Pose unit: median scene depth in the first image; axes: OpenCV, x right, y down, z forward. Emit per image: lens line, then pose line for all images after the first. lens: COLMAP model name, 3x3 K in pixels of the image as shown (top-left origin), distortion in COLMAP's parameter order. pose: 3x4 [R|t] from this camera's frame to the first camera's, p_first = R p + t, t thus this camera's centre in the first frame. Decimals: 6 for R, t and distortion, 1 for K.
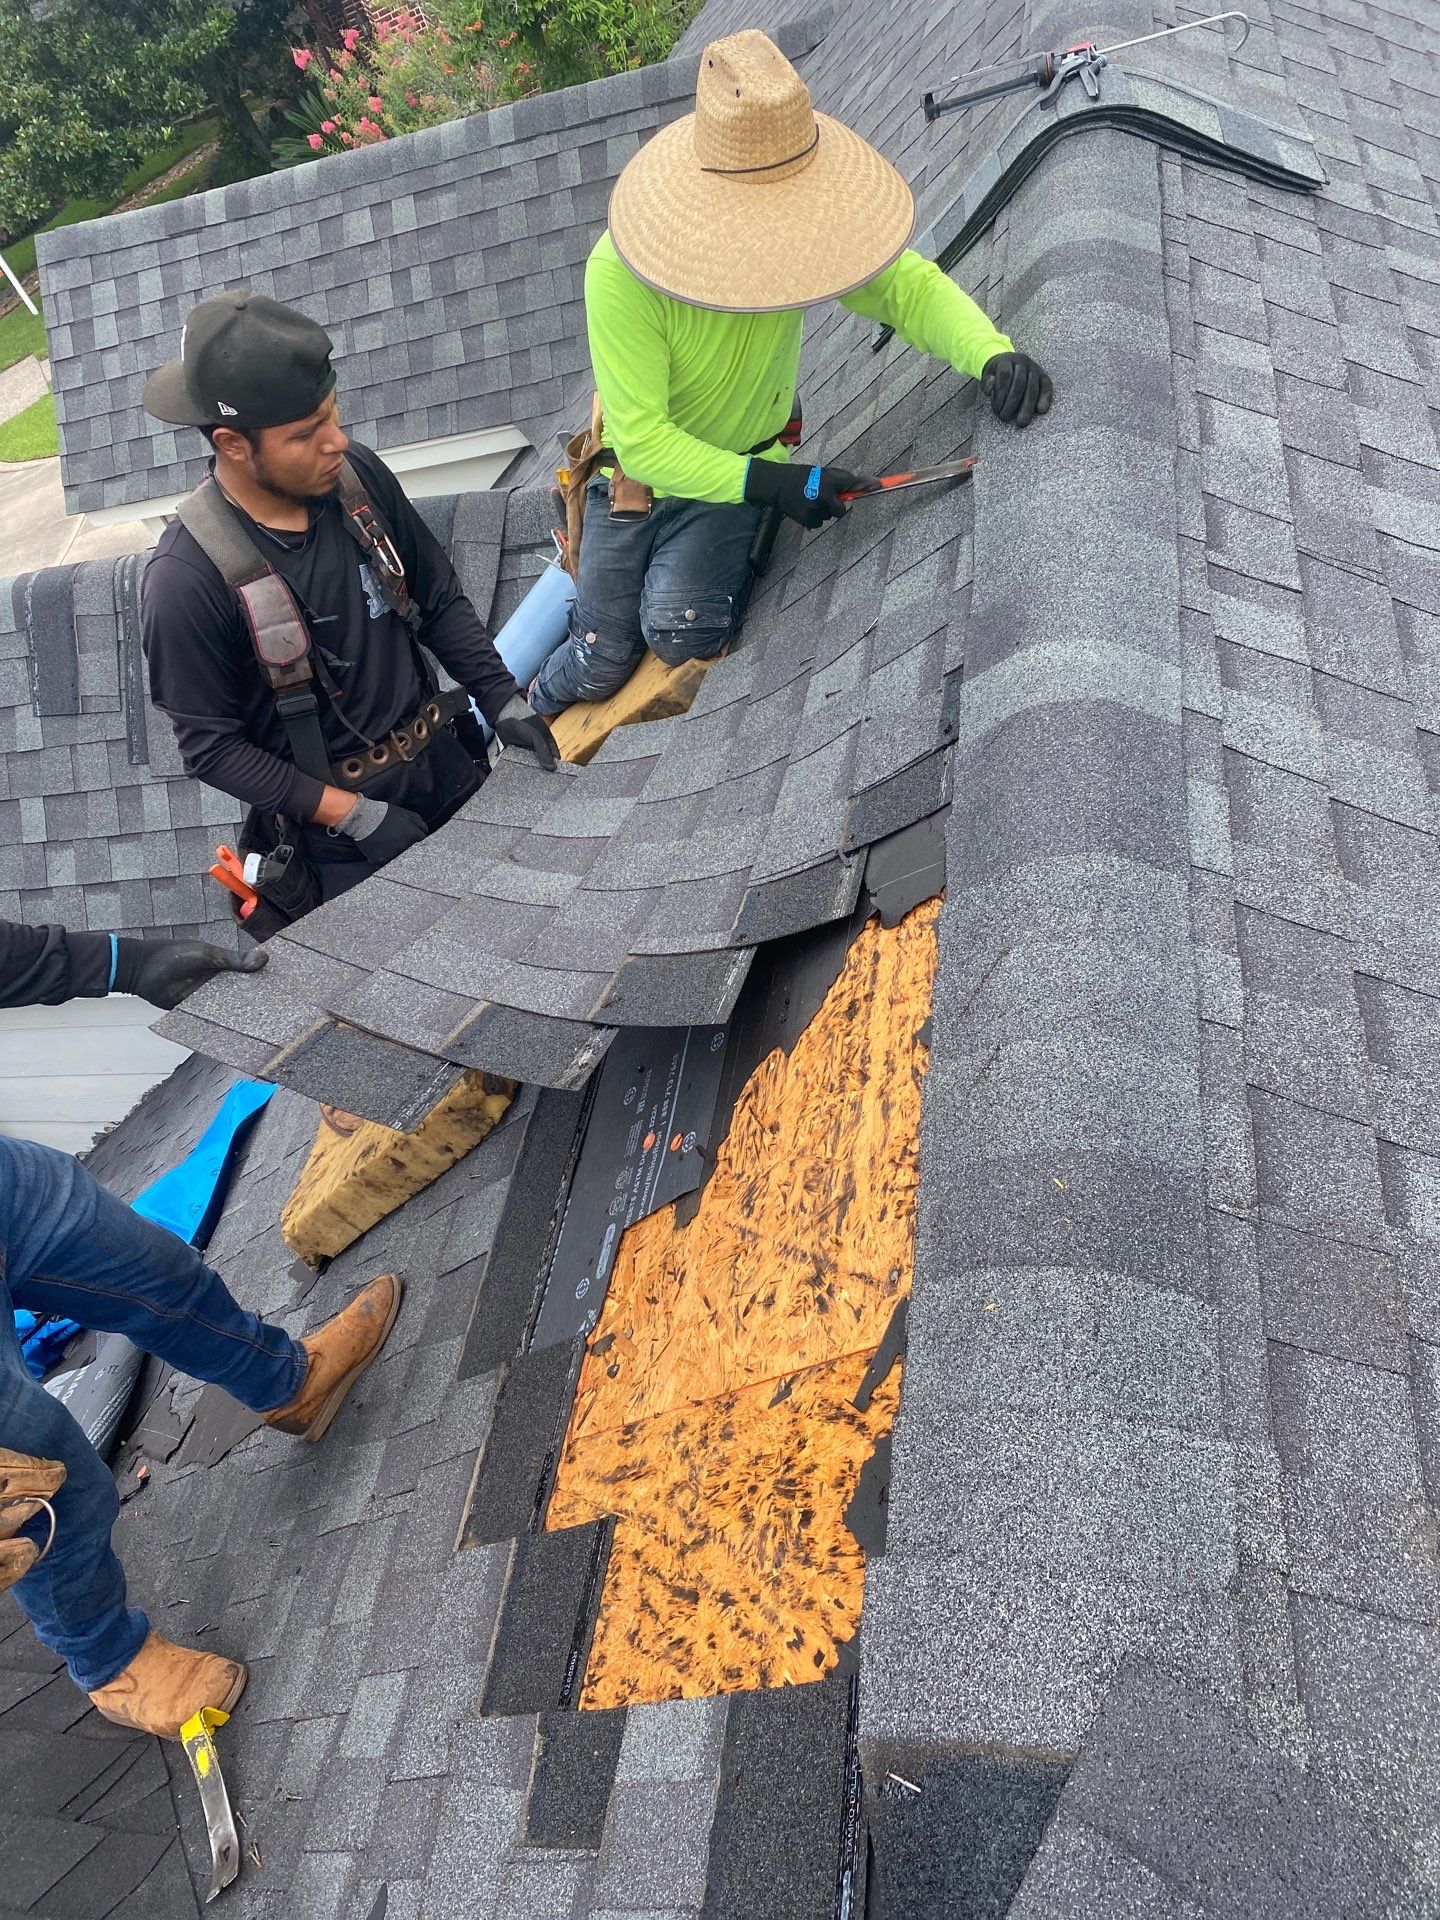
lens RADIAL K [[1470.7, 0, 708.3], [0, 1470.7, 955.1], [0, 0, 1]] dist [0.021698, -0.023543]
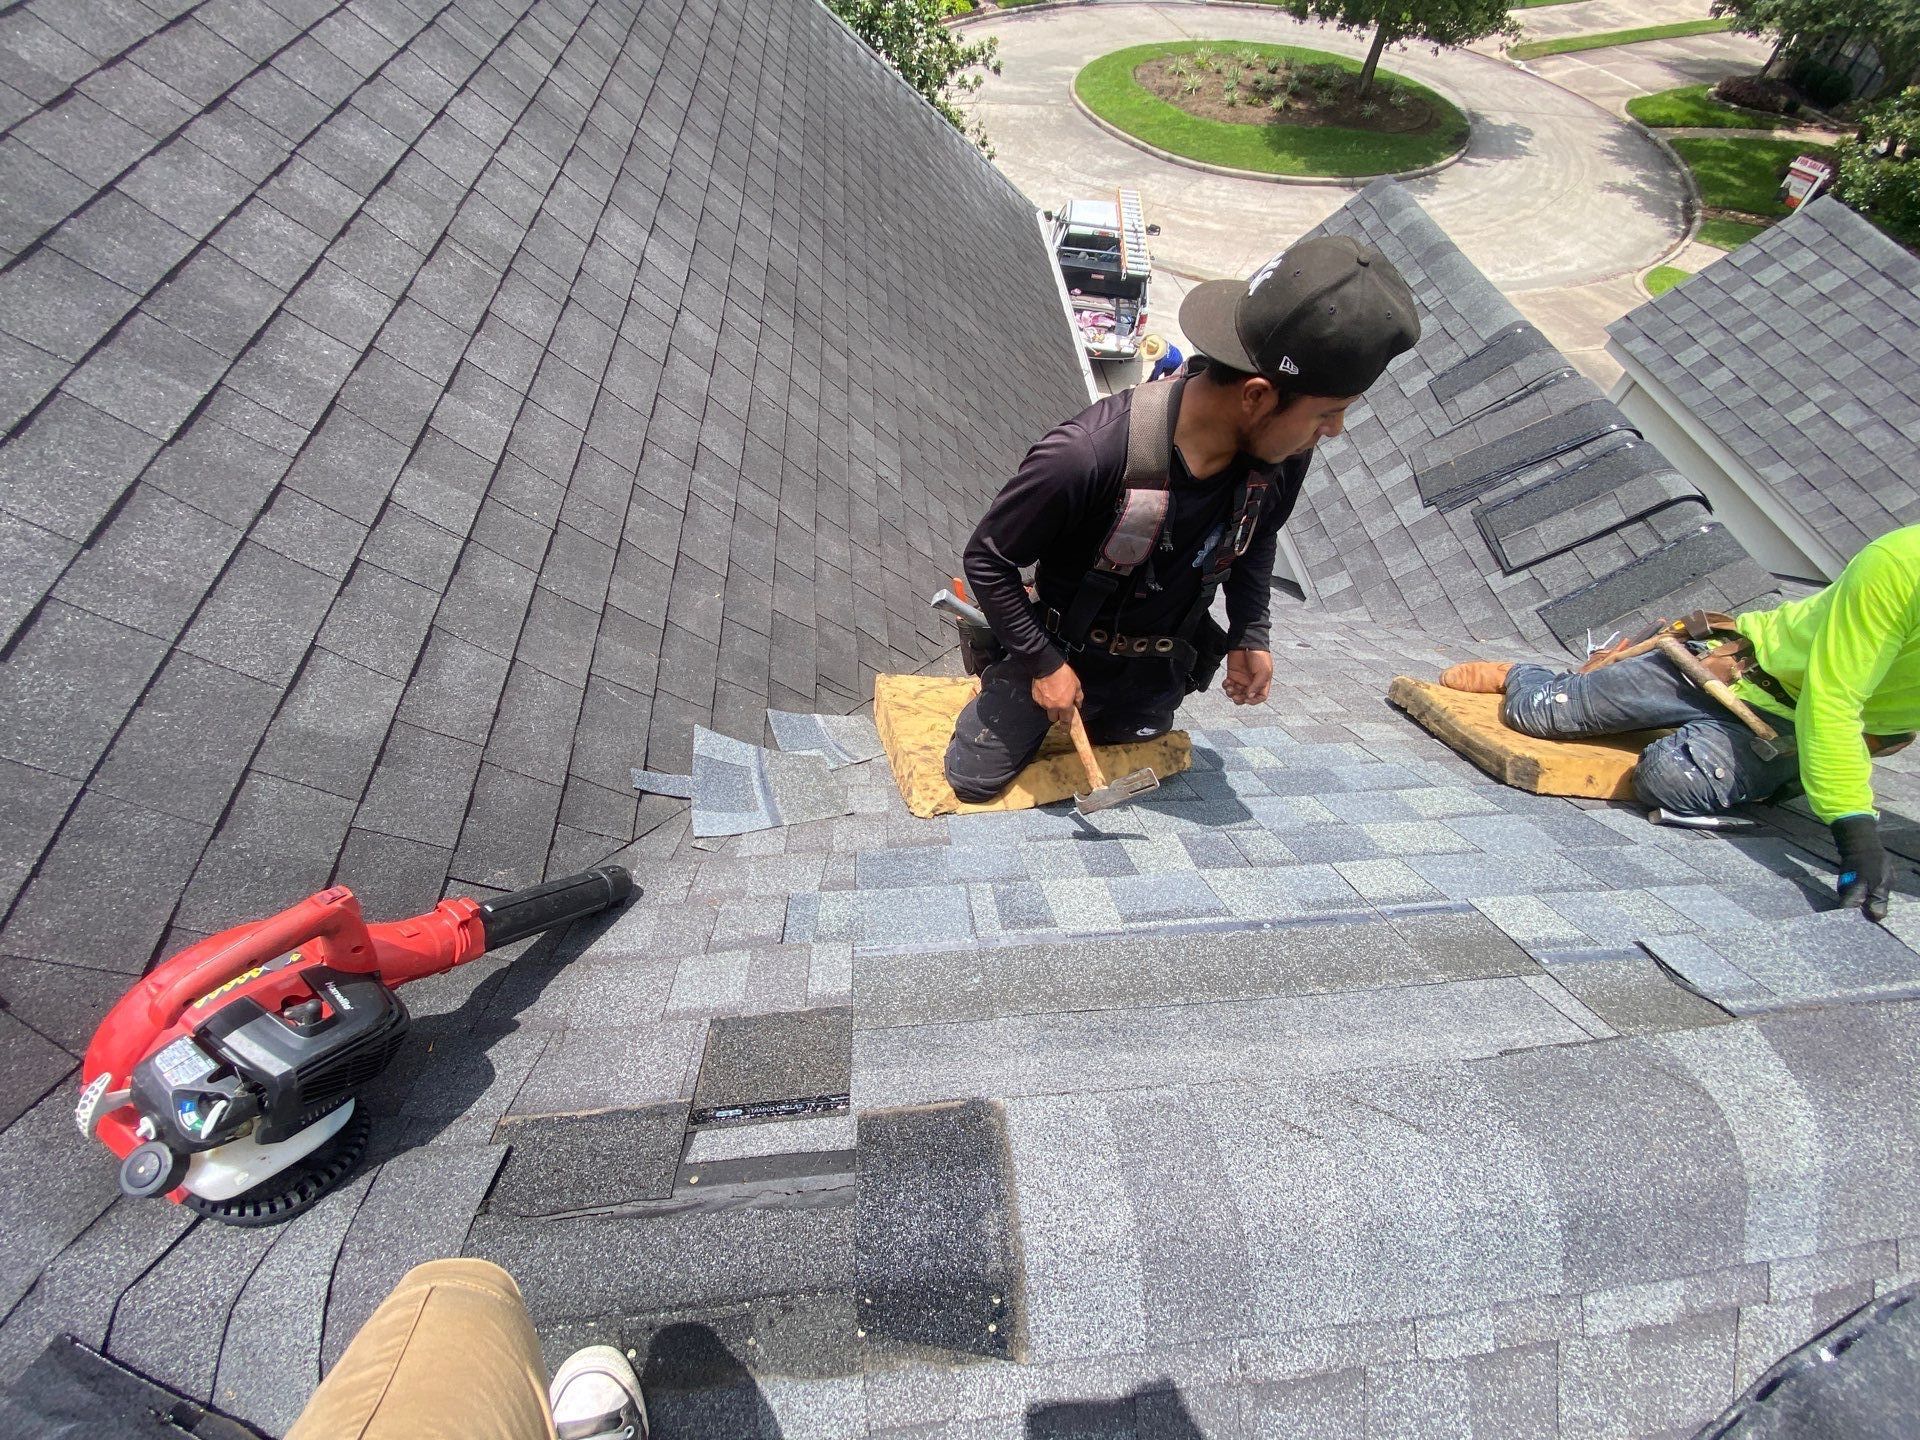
lens RADIAL K [[779.5, 0, 948.2], [0, 779.5, 727.6], [0, 0, 1]] dist [0.008869, -0.014873]
pose [[0.232850, 0.929558, -0.285838, -0.002710], [-0.792728, 0.351679, 0.497900, -0.121751], [0.563350, 0.110656, 0.818775, 0.240017]]
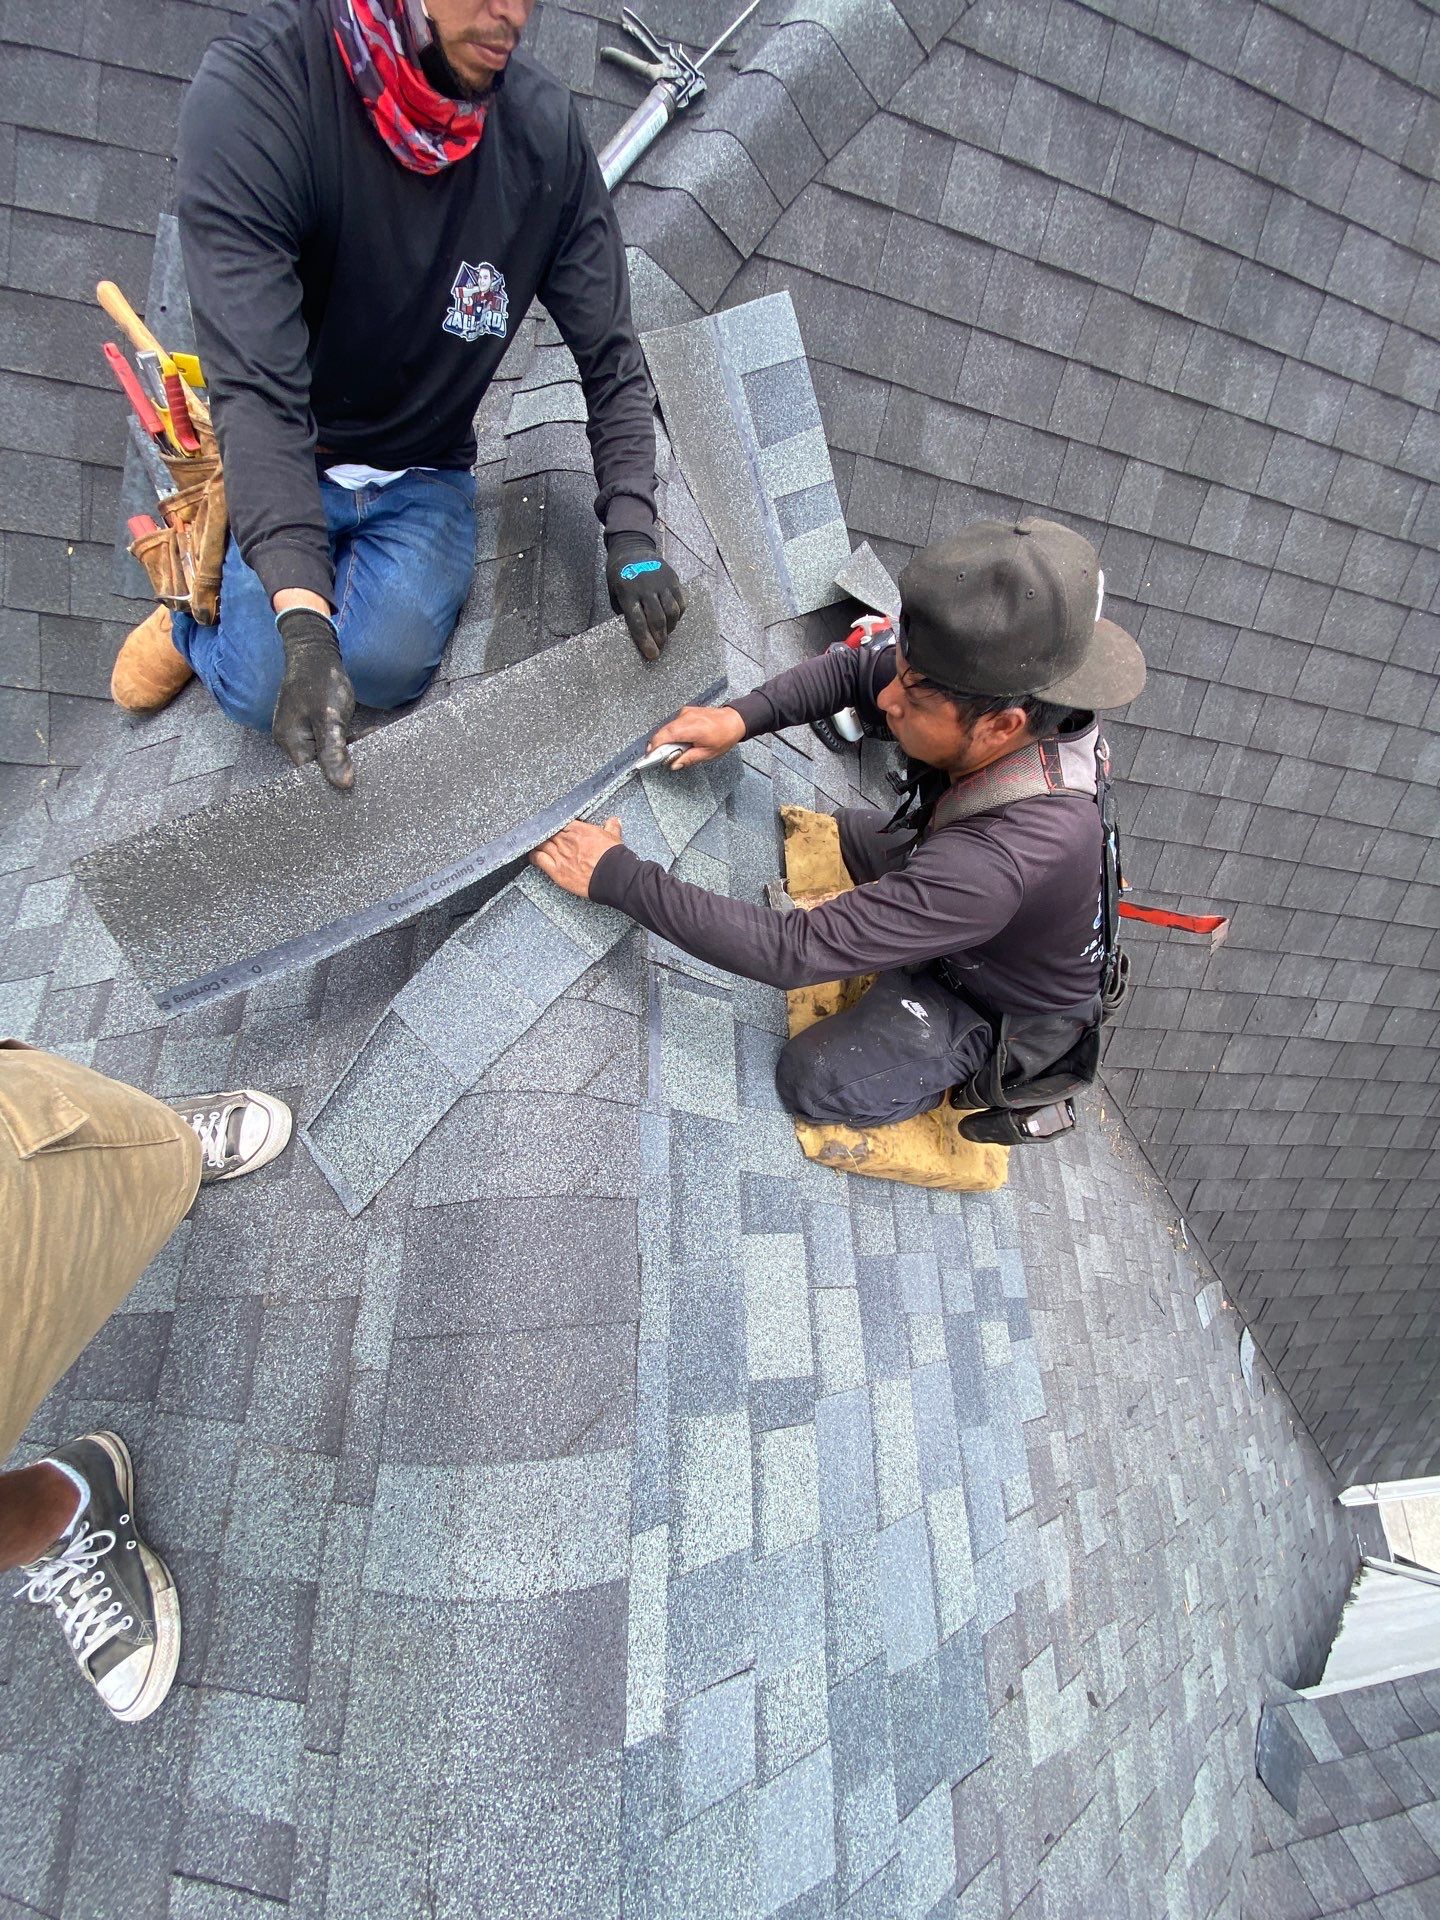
lens RADIAL K [[778.8, 0, 716.7], [0, 778.8, 952.3], [0, 0, 1]] dist [0.008567, -0.014537]
pose [[-0.981593, 0.187809, -0.034684, 0.092534], [-0.117663, -0.451638, 0.884409, -0.493752], [0.150435, 0.872211, 0.465423, 0.606796]]
